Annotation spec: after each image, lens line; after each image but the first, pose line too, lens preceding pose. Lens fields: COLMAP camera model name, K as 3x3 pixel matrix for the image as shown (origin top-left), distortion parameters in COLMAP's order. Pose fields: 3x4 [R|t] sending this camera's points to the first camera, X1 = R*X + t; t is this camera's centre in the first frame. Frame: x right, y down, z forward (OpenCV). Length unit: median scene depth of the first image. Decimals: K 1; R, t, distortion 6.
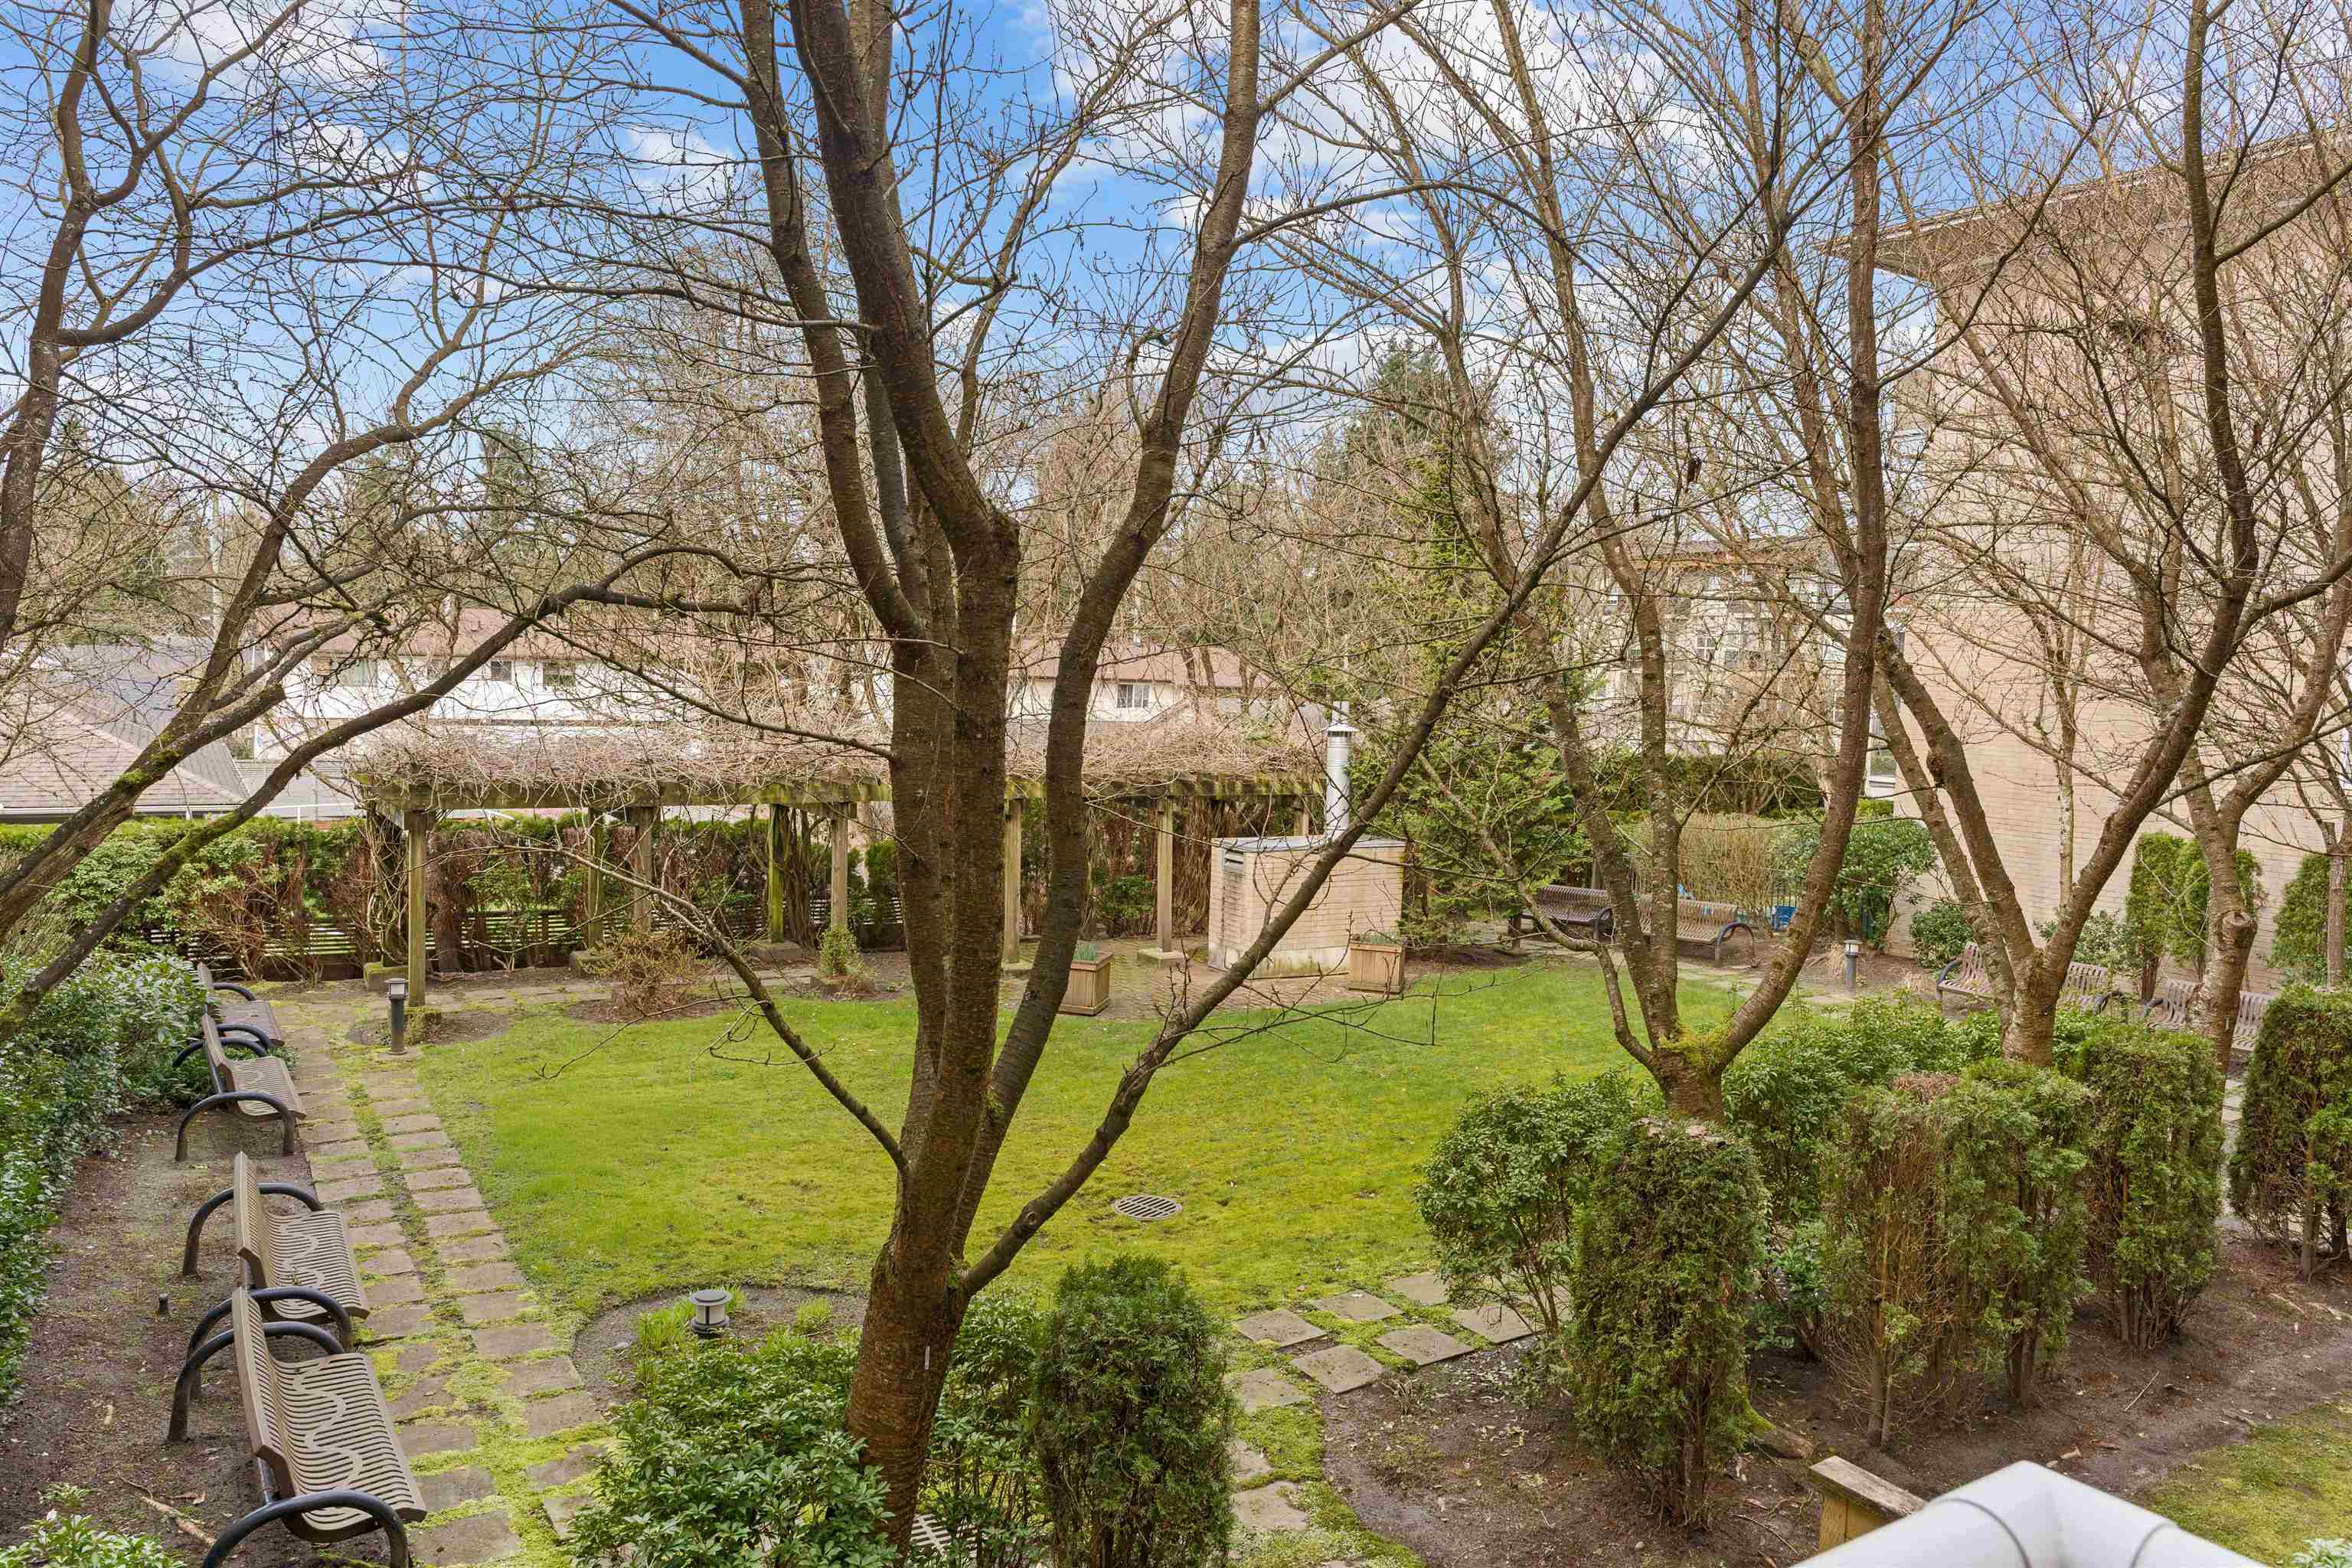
lens RADIAL K [[1600.5, 0, 1169.3], [0, 1600.5, 768.7], [0, 0, 1]] dist [-0.026134, -0.000973]
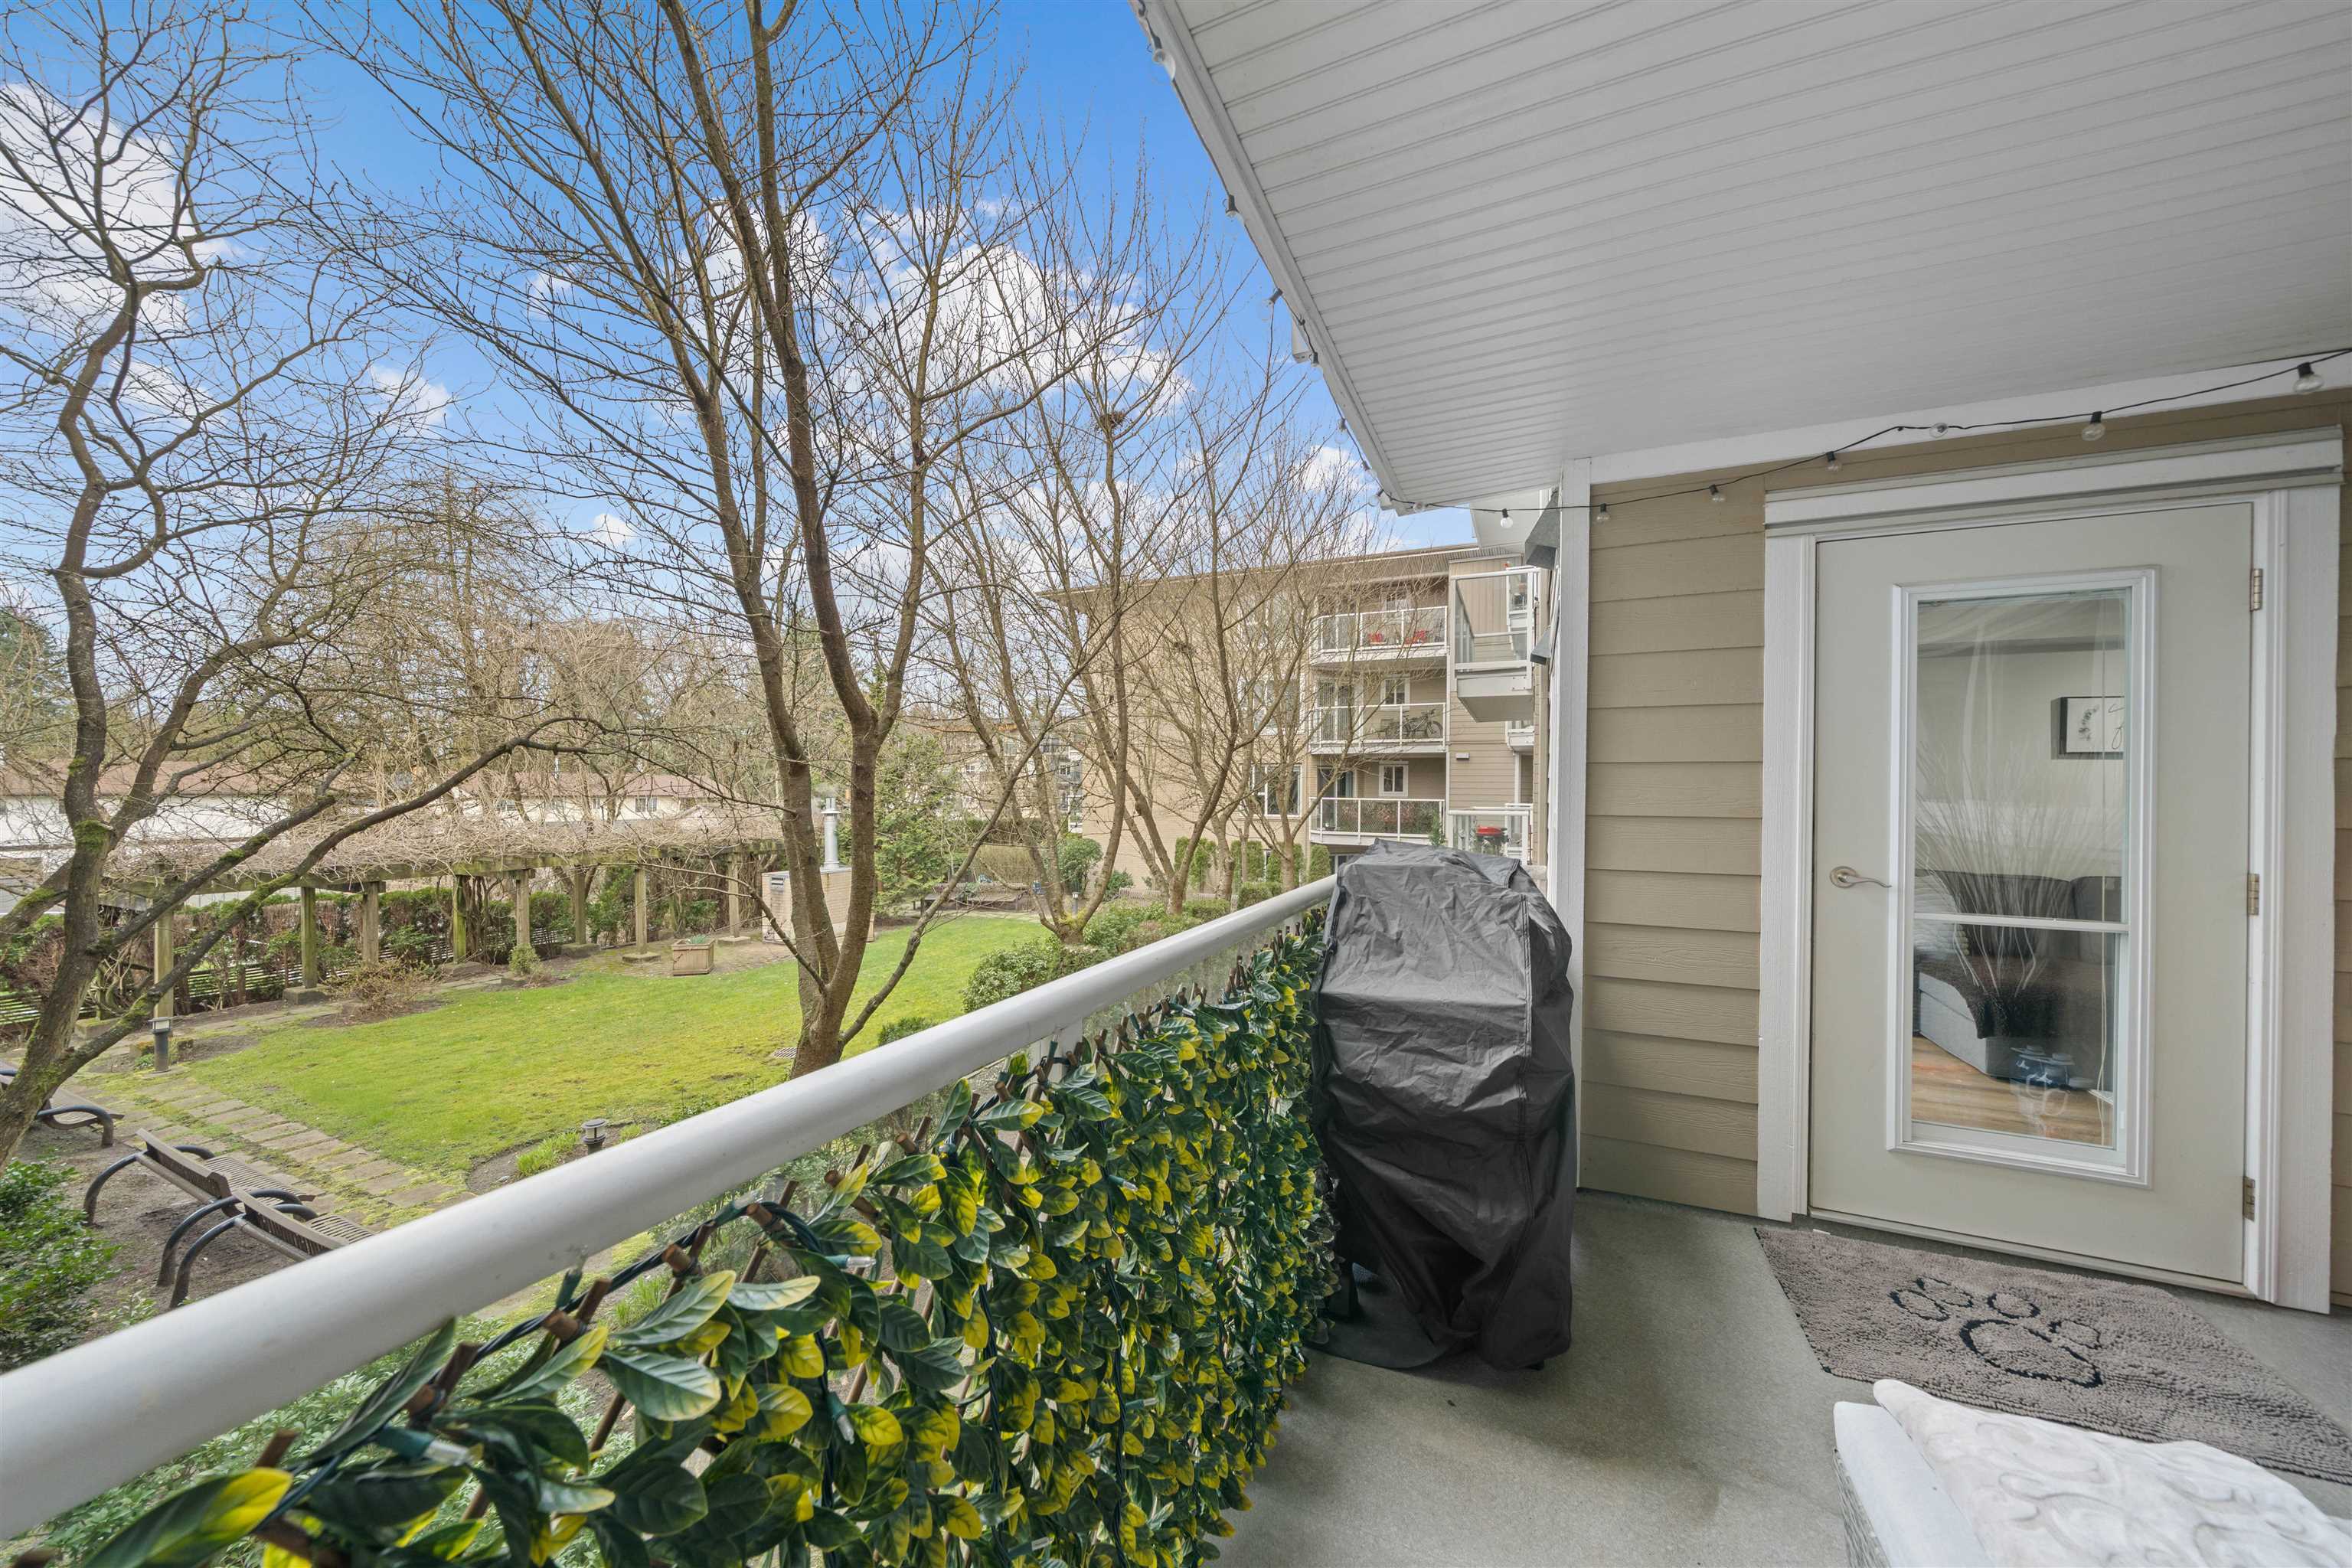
lens RADIAL K [[813.2, 0, 1169.7], [0, 813.2, 794.2], [0, 0, 1]] dist [-0.000877, -0.000800]
pose [[0.833942, -0.033562, 0.550830, -0.124772], [0.060808, 0.997659, -0.031274, 0.011625], [-0.548491, 0.059576, 0.834031, -0.088611]]
